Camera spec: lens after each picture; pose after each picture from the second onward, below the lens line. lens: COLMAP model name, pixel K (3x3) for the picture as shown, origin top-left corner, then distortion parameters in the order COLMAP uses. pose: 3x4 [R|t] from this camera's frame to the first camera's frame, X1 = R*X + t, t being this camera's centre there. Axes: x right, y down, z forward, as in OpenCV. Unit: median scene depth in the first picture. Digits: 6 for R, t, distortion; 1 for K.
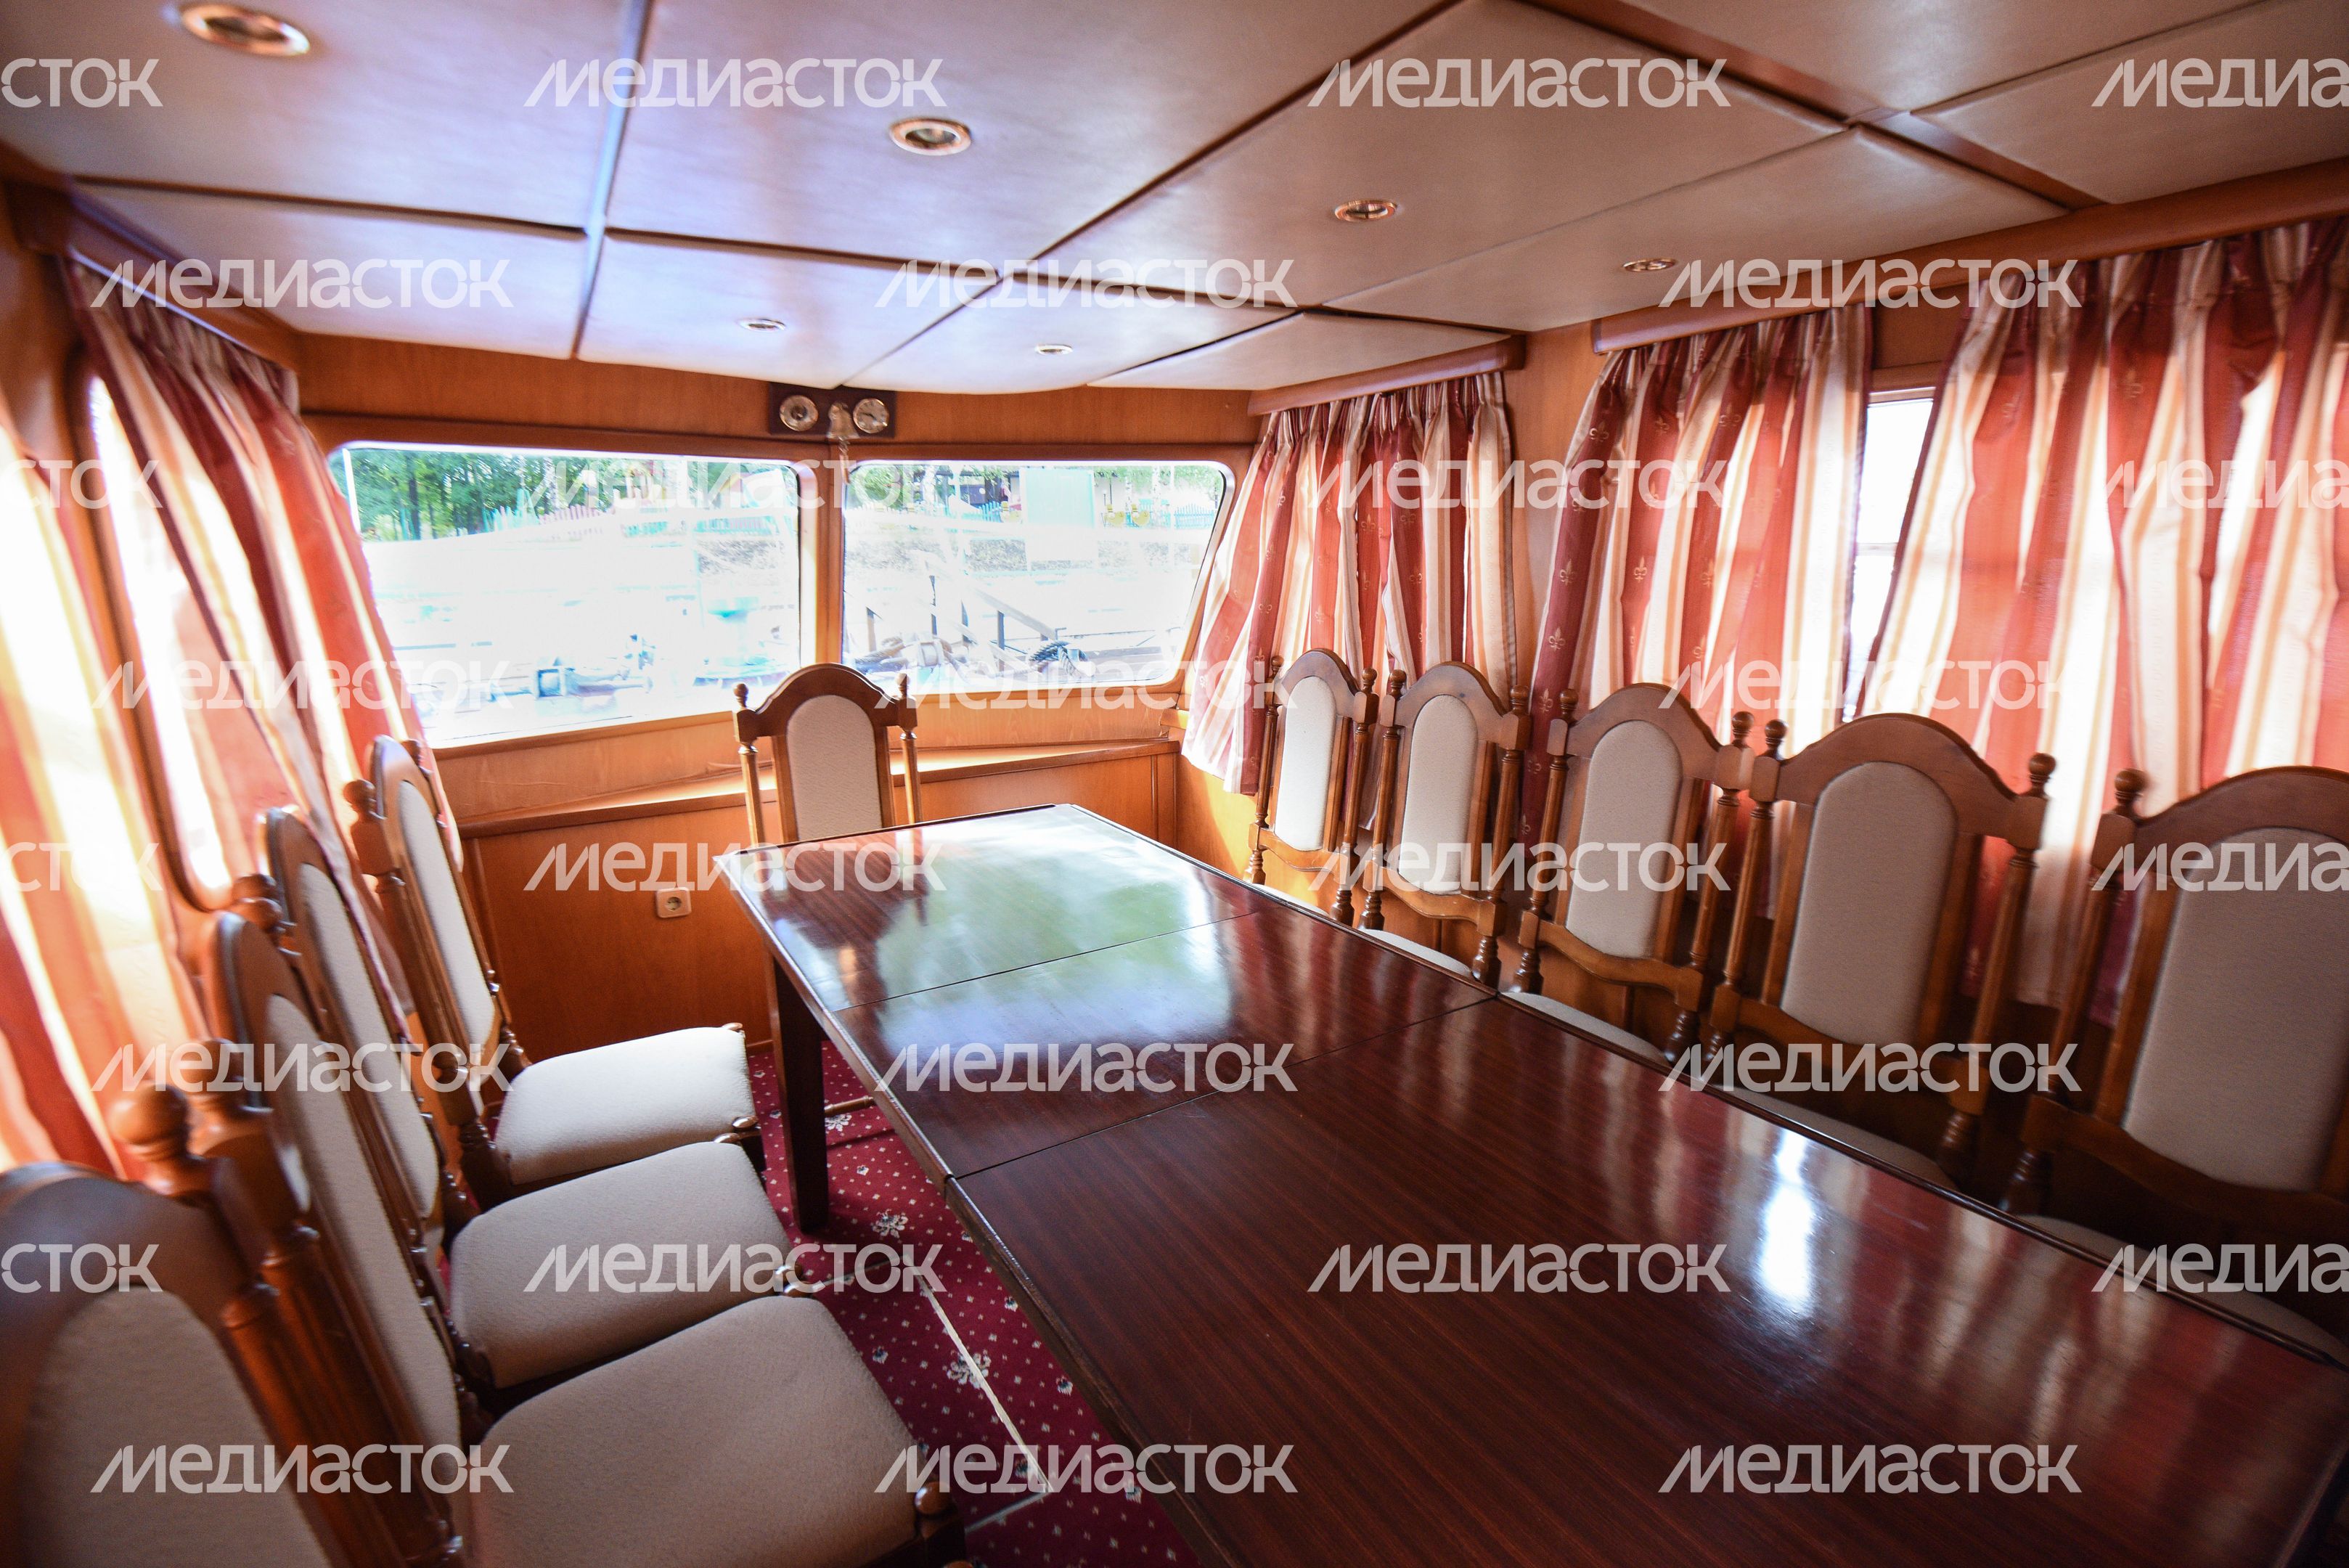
lens RADIAL K [[1066.9, 0, 1181.5], [0, 1066.9, 781.8], [0, 0, 1]] dist [-0.000678, 0.000412]
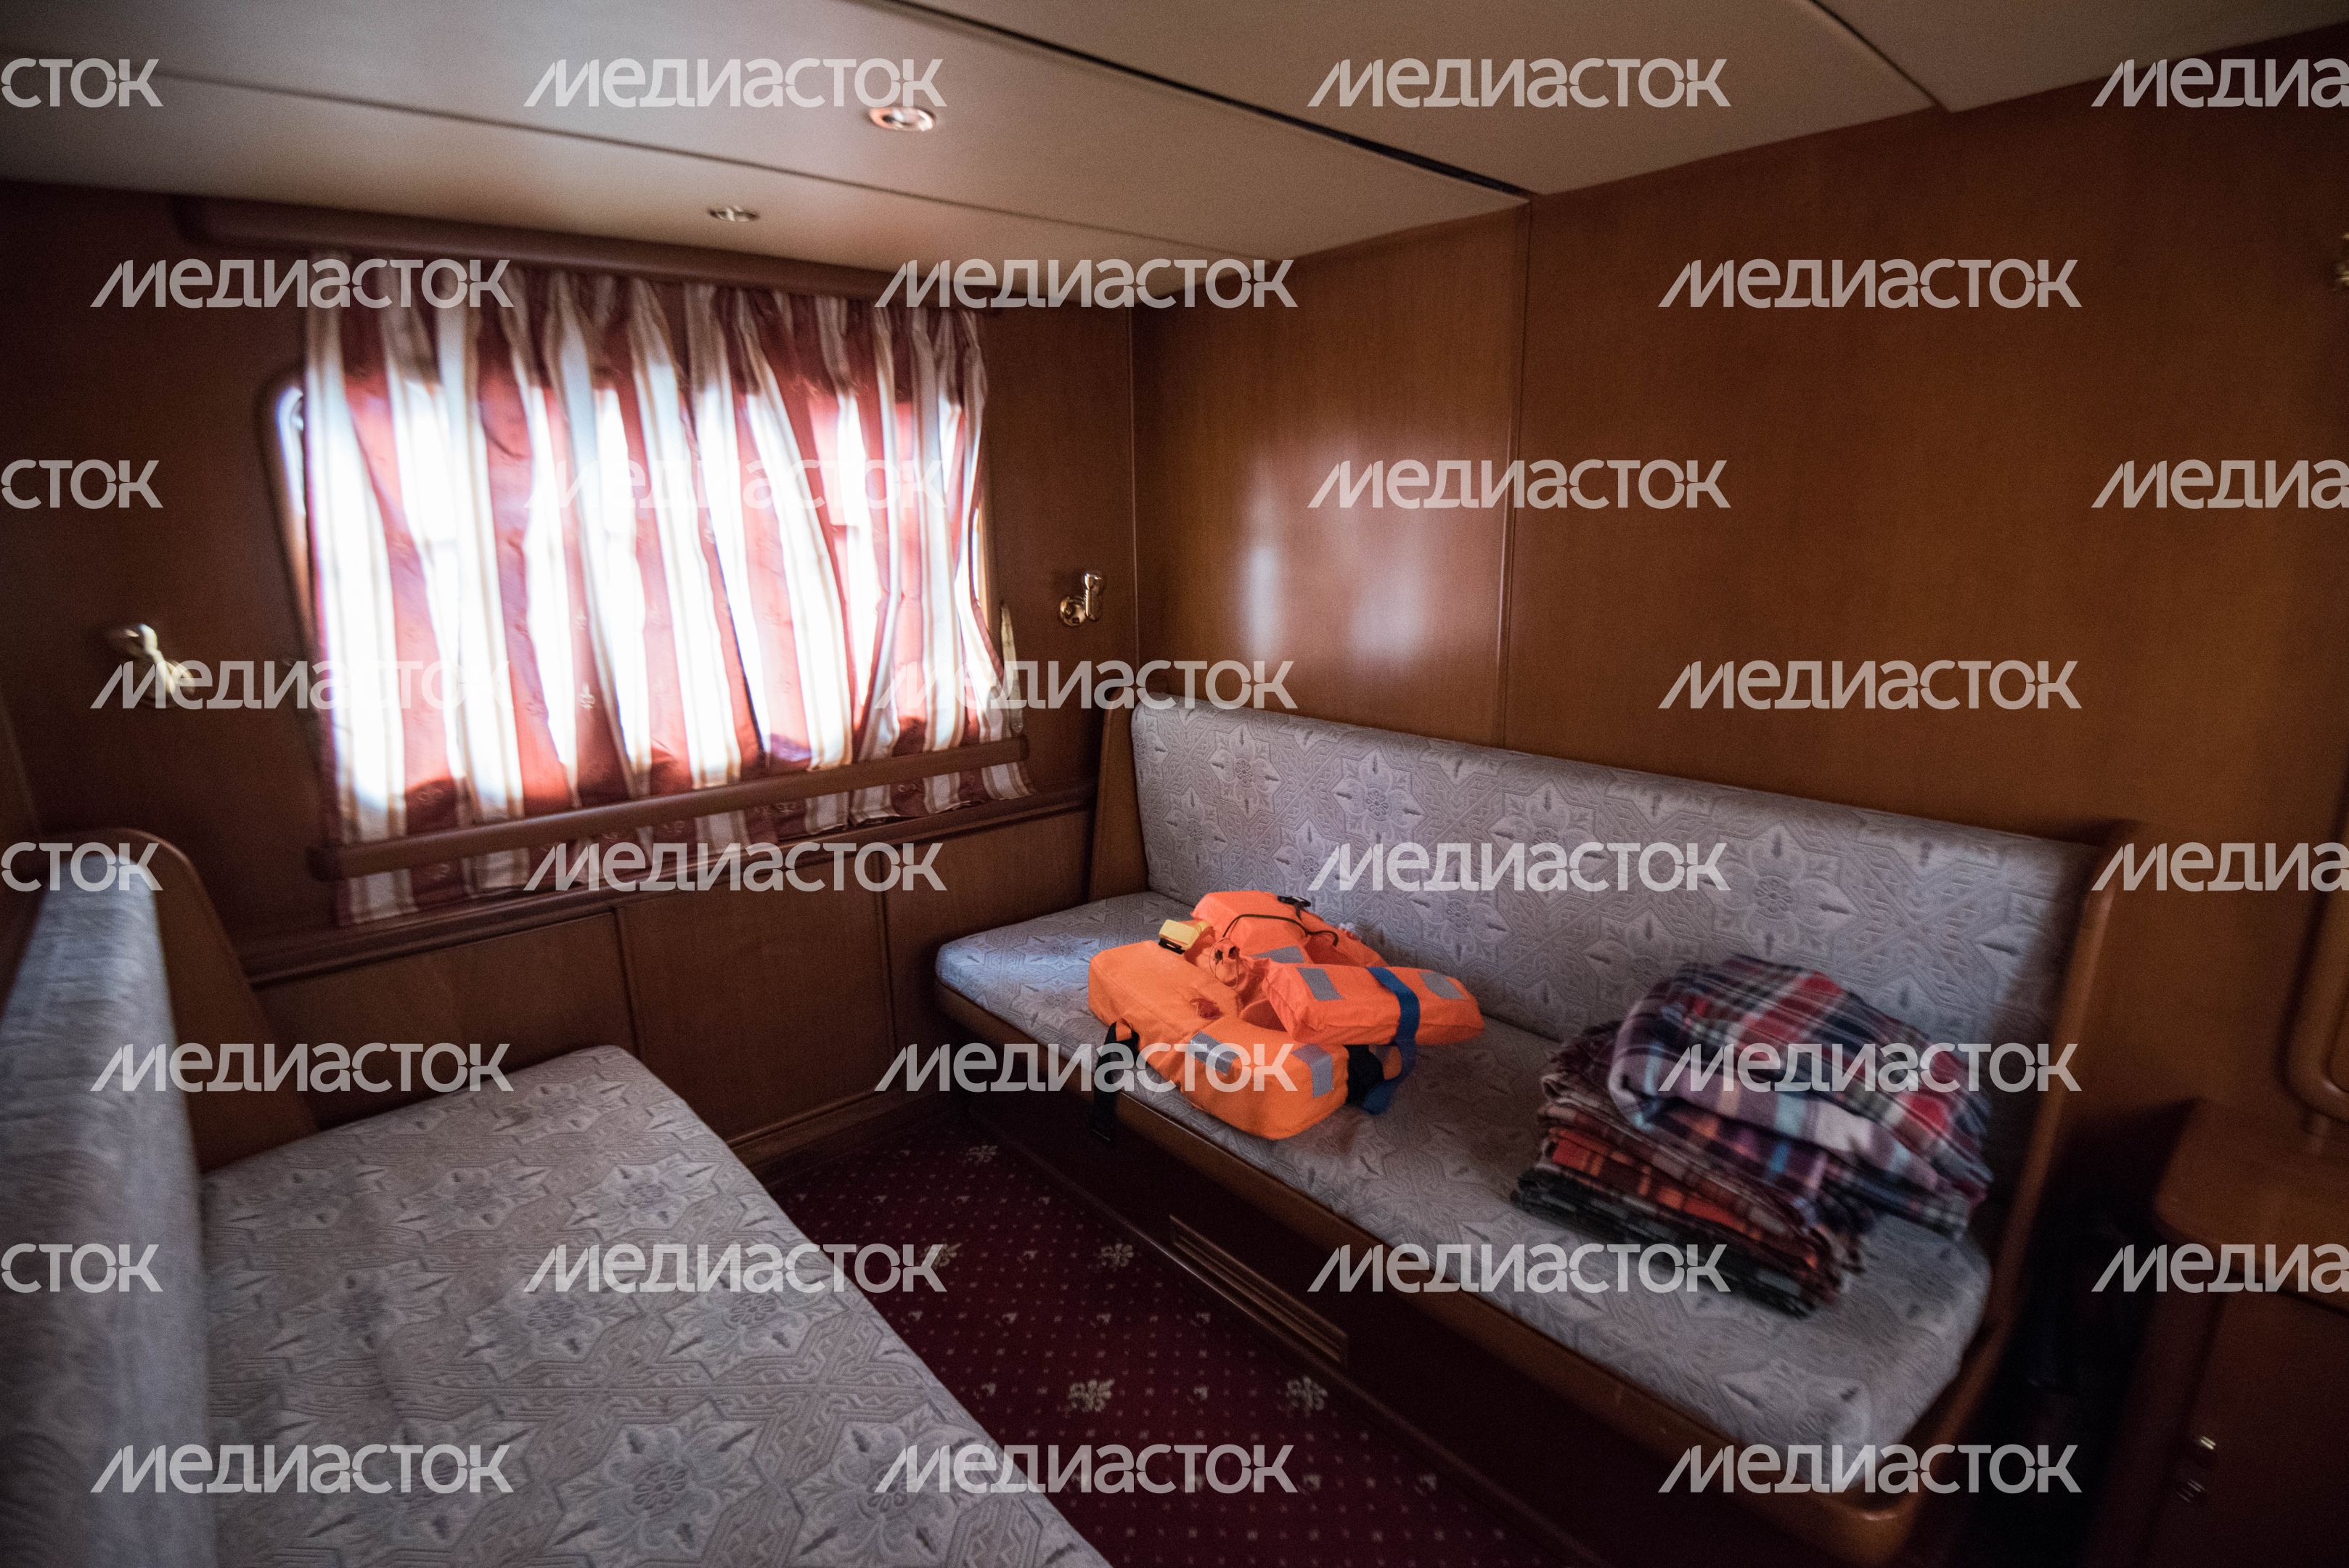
lens RADIAL K [[1066.9, 0, 1181.5], [0, 1066.9, 781.8], [0, 0, 1]] dist [-0.000678, 0.000412]
pose [[1.000000, -0.000068, 0.000100, -0.000021], [0.000068, 1.000000, -0.000714, 0.735415], [-0.000100, 0.000714, 1.000000, 0.000378]]
